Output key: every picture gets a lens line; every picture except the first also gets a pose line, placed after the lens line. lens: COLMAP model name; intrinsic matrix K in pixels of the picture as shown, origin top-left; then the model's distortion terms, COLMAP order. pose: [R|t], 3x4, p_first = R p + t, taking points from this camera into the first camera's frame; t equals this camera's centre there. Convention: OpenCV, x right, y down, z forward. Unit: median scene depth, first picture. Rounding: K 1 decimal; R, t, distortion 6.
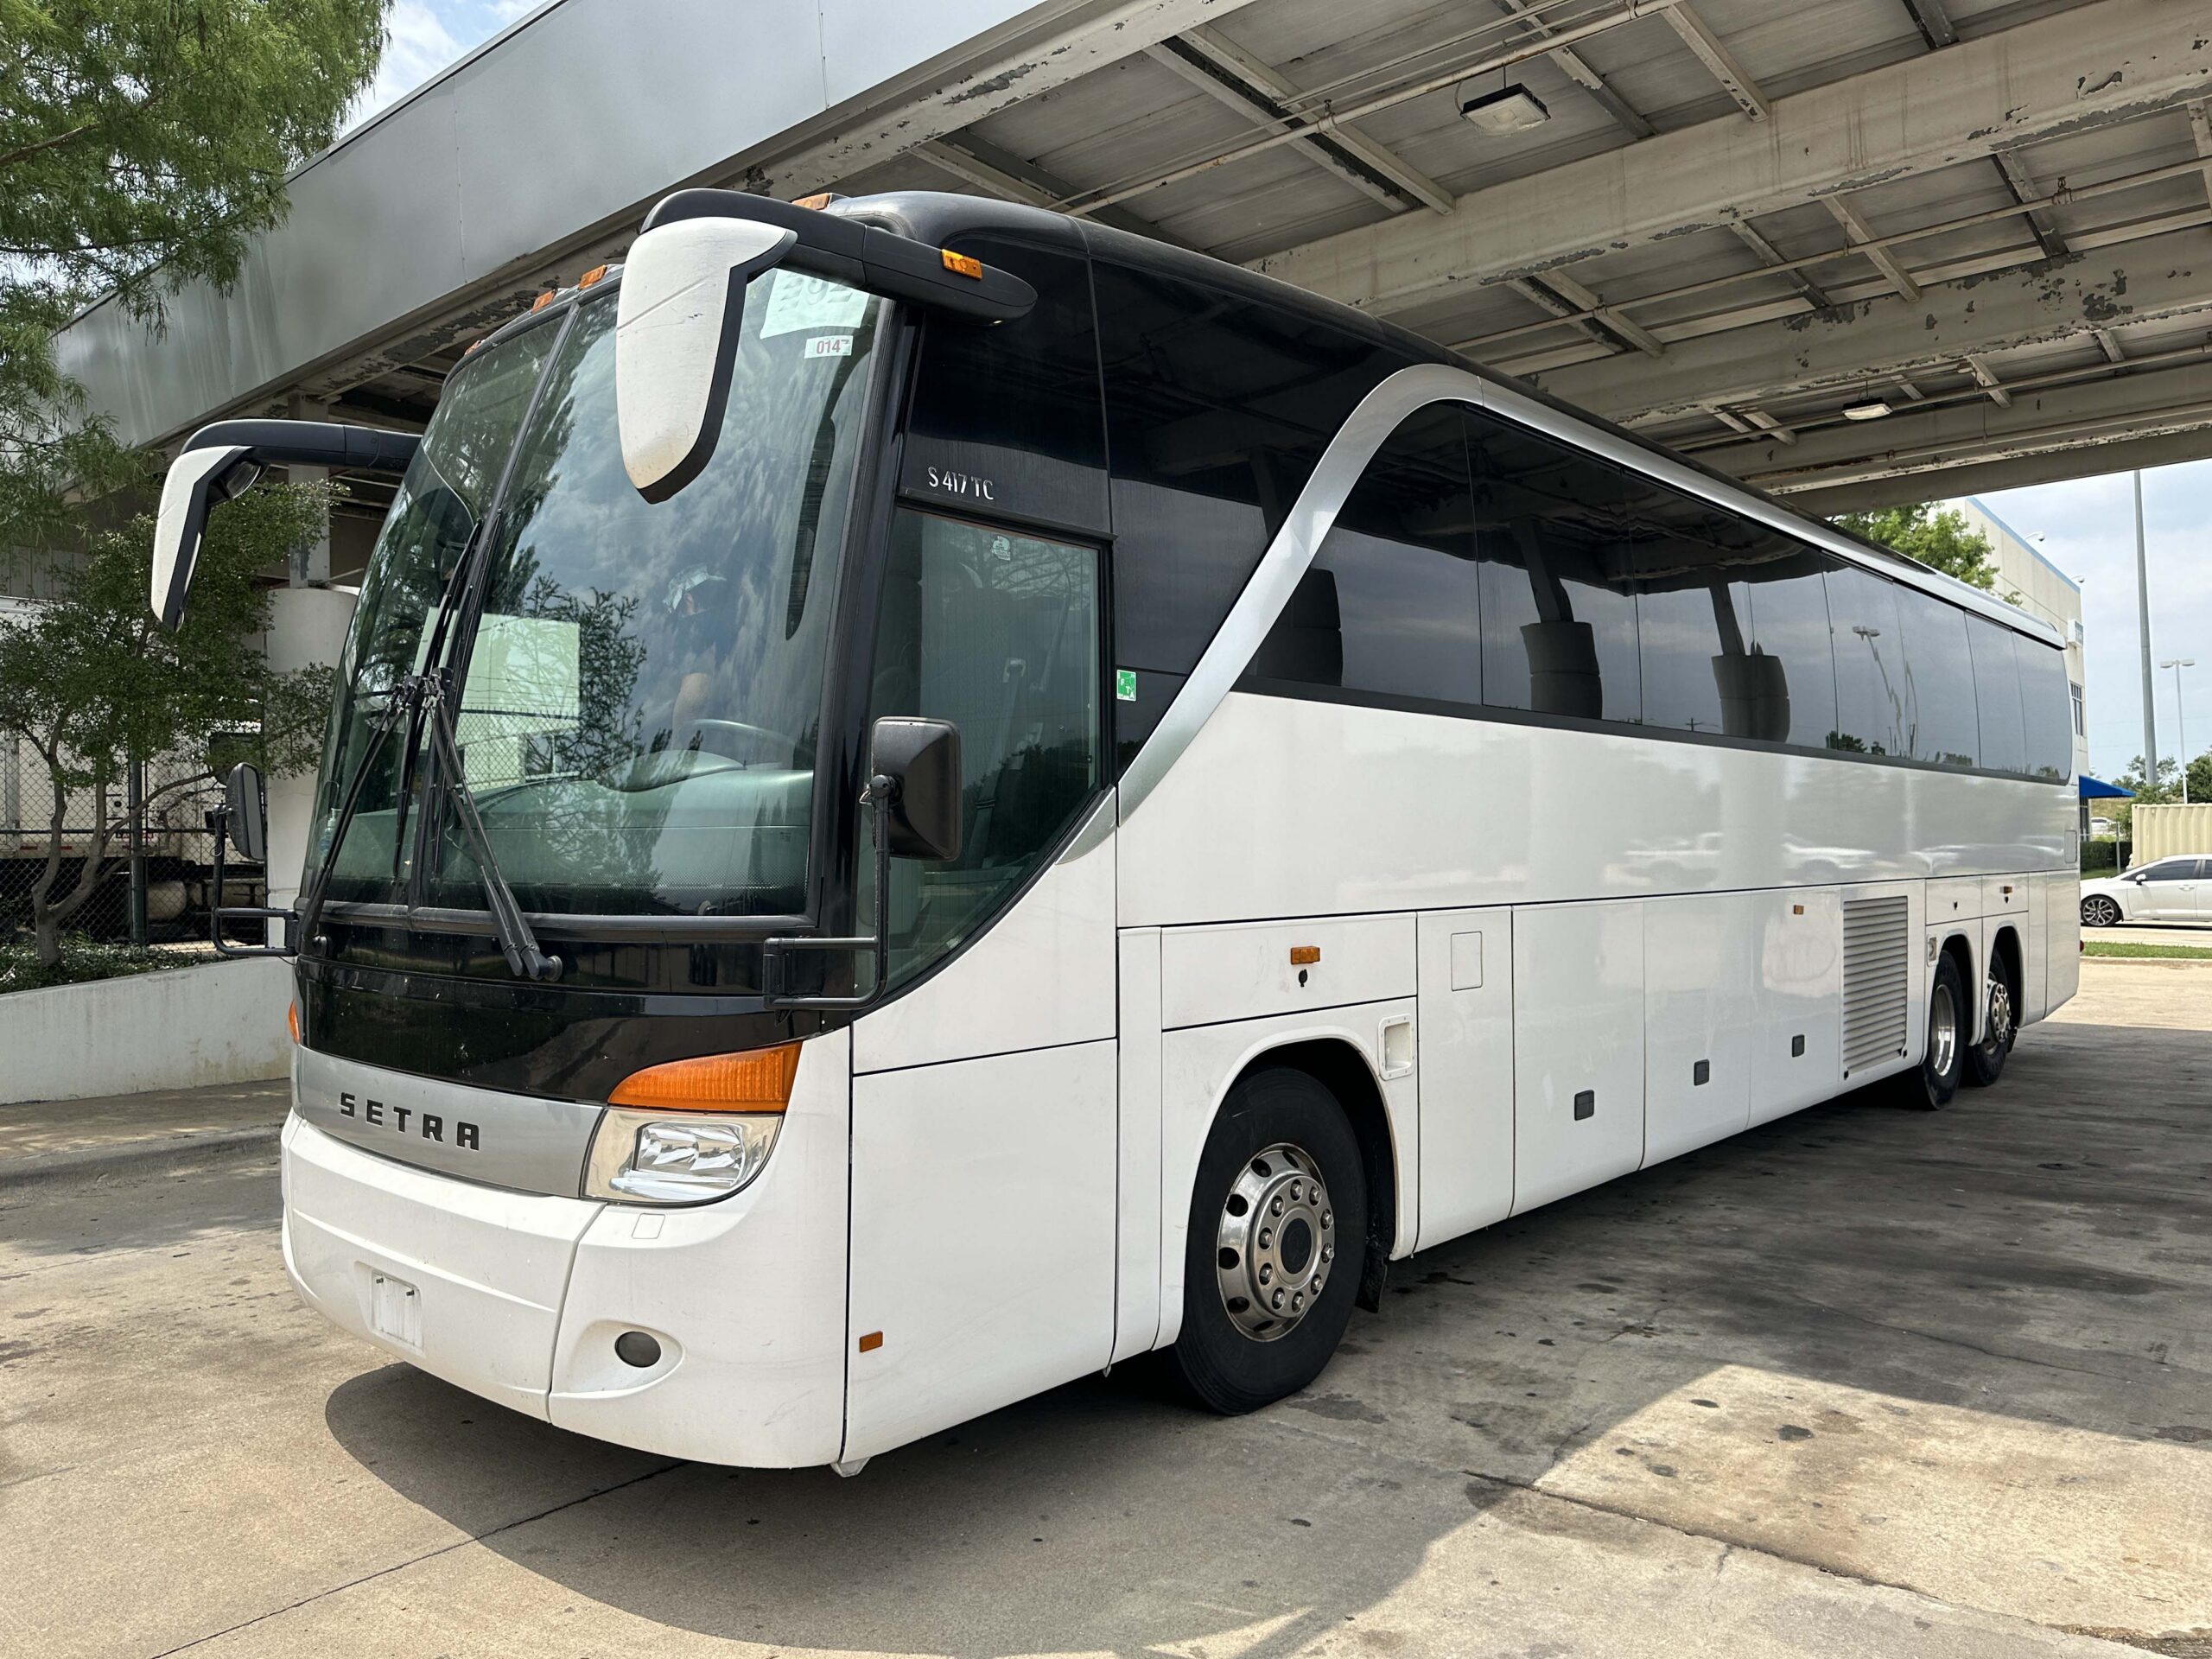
lens RADIAL K [[1554.7, 0, 1116.2], [0, 1554.7, 822.4], [0, 0, 1]] dist [0.026952, -0.023402]
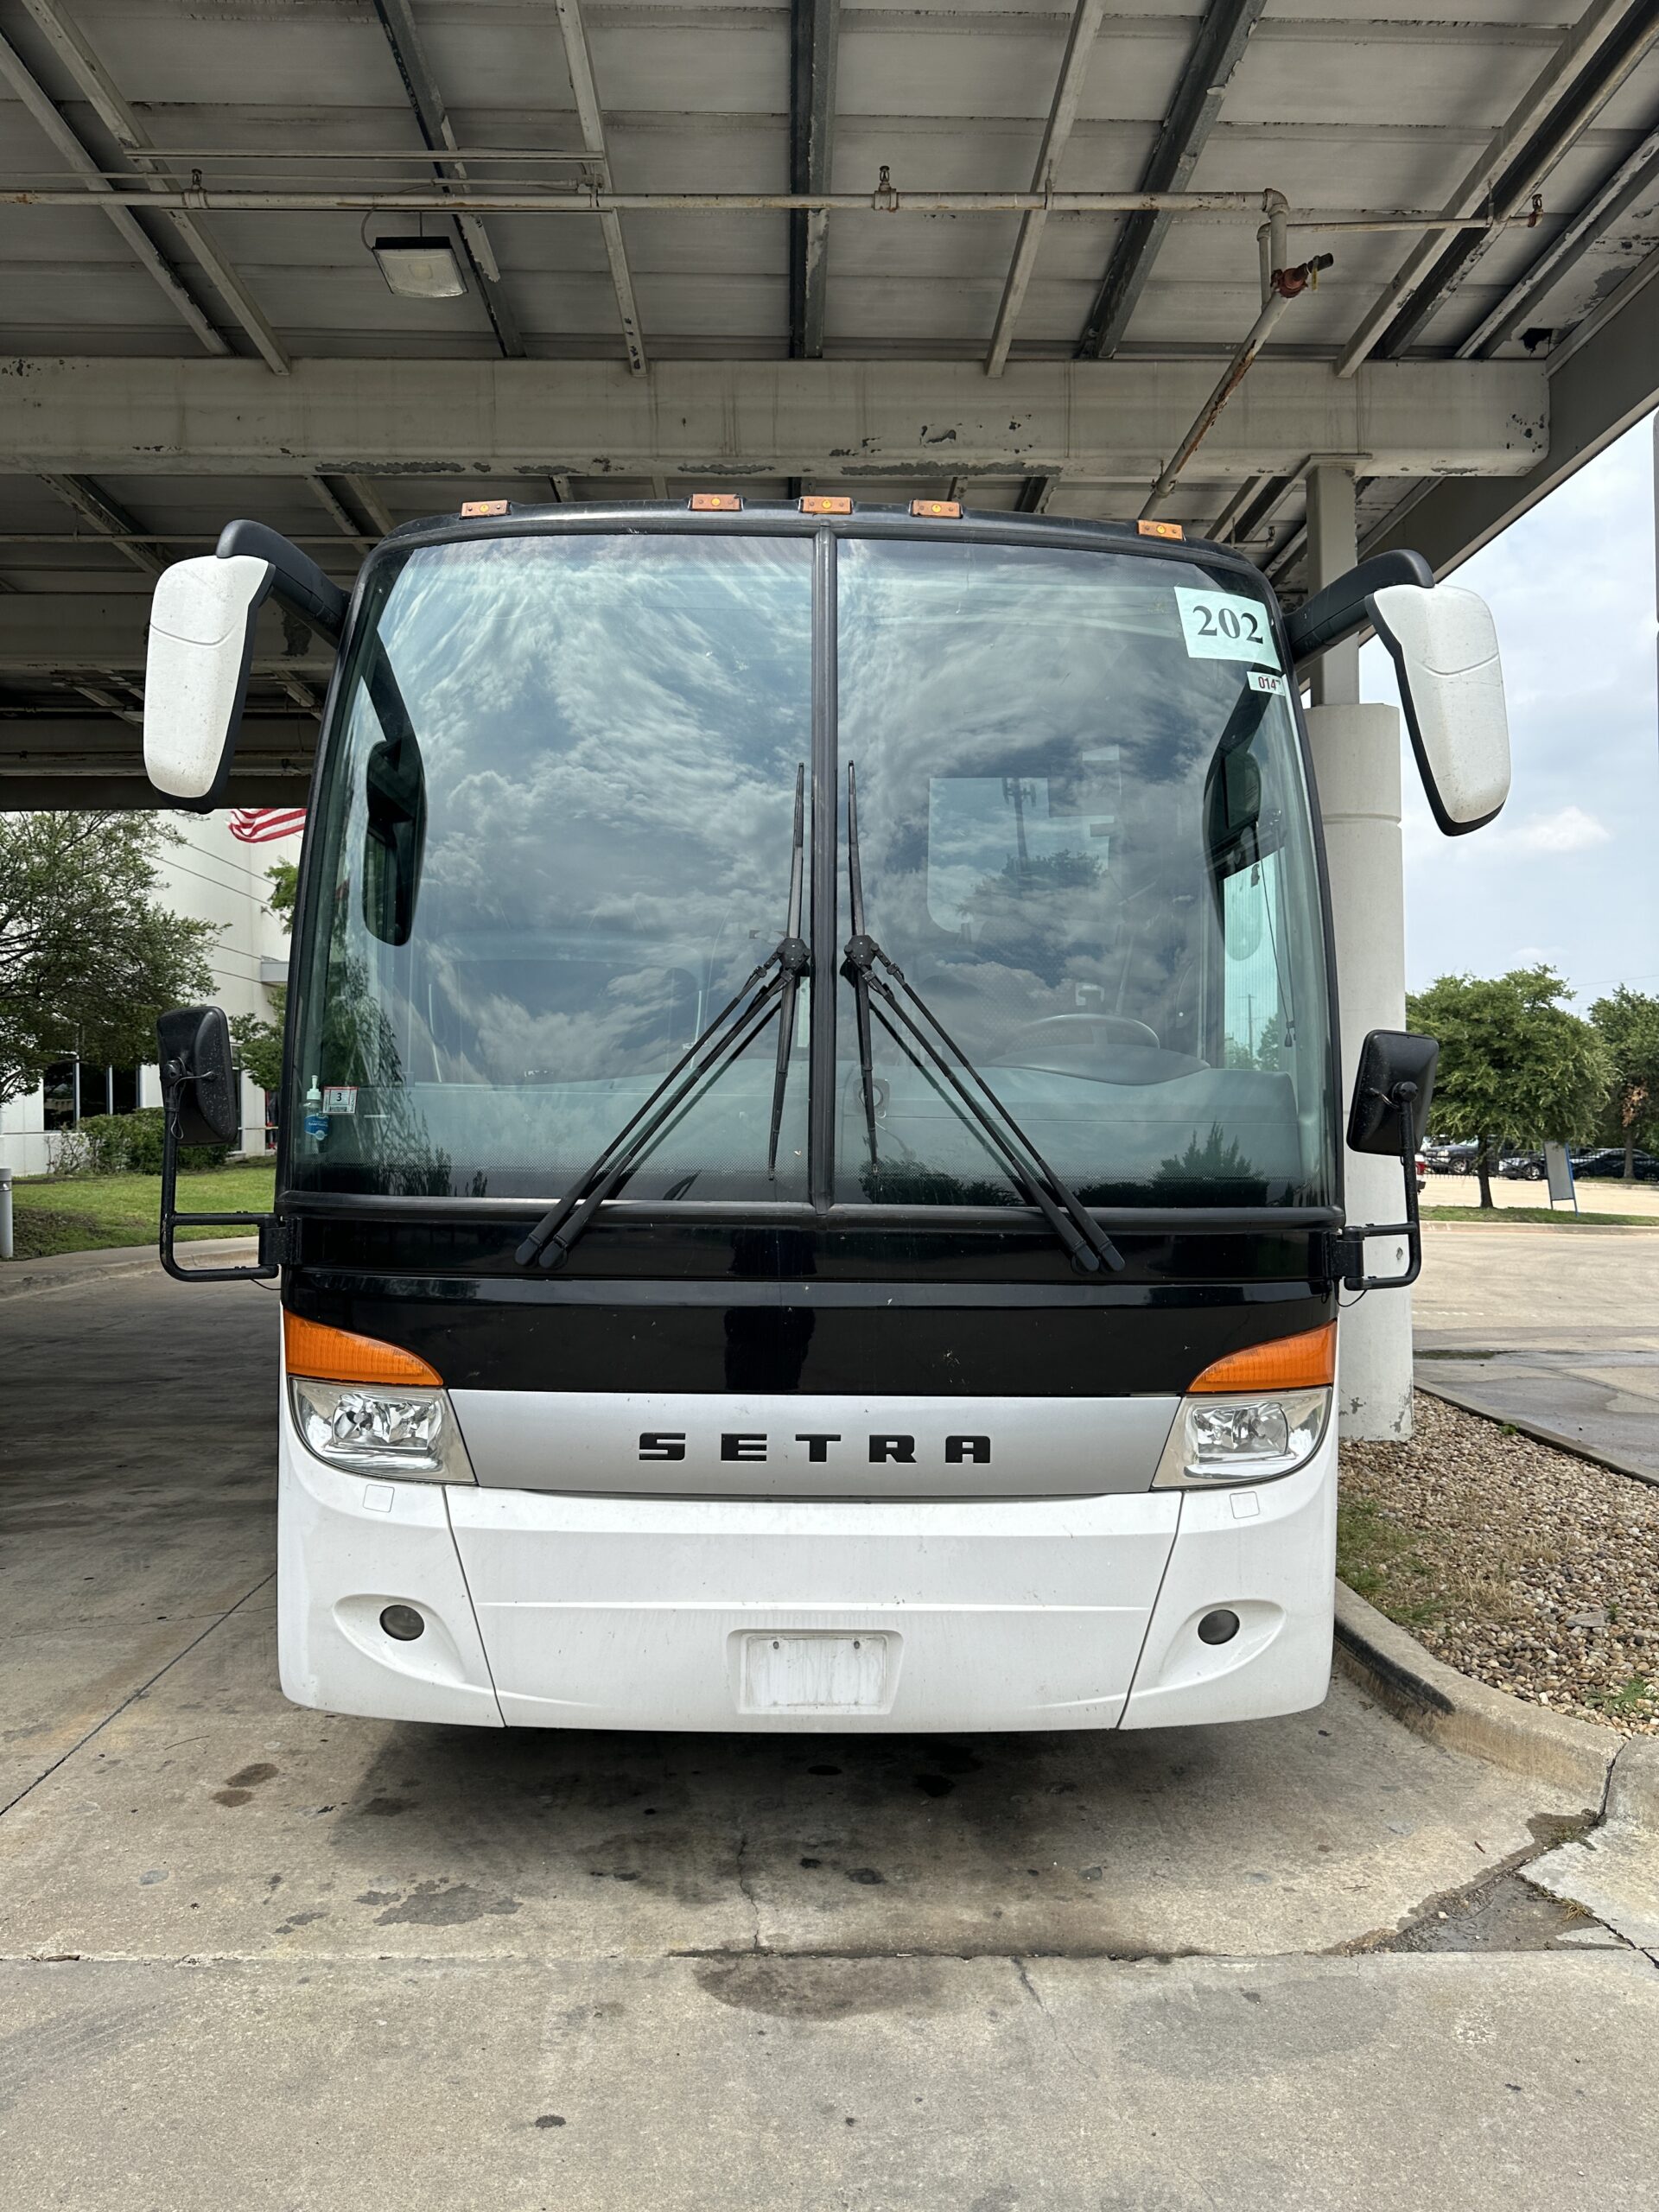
lens RADIAL K [[1570.3, 0, 829.5], [0, 1570.3, 1106.0], [0, 0, 1]] dist [0.007074, -0.004169]
pose [[0.770462, 0.018684, 0.637212, -0.231840], [-0.024577, 0.999698, 0.000403, -0.006467], [-0.637012, -0.015972, 0.770689, 0.375039]]
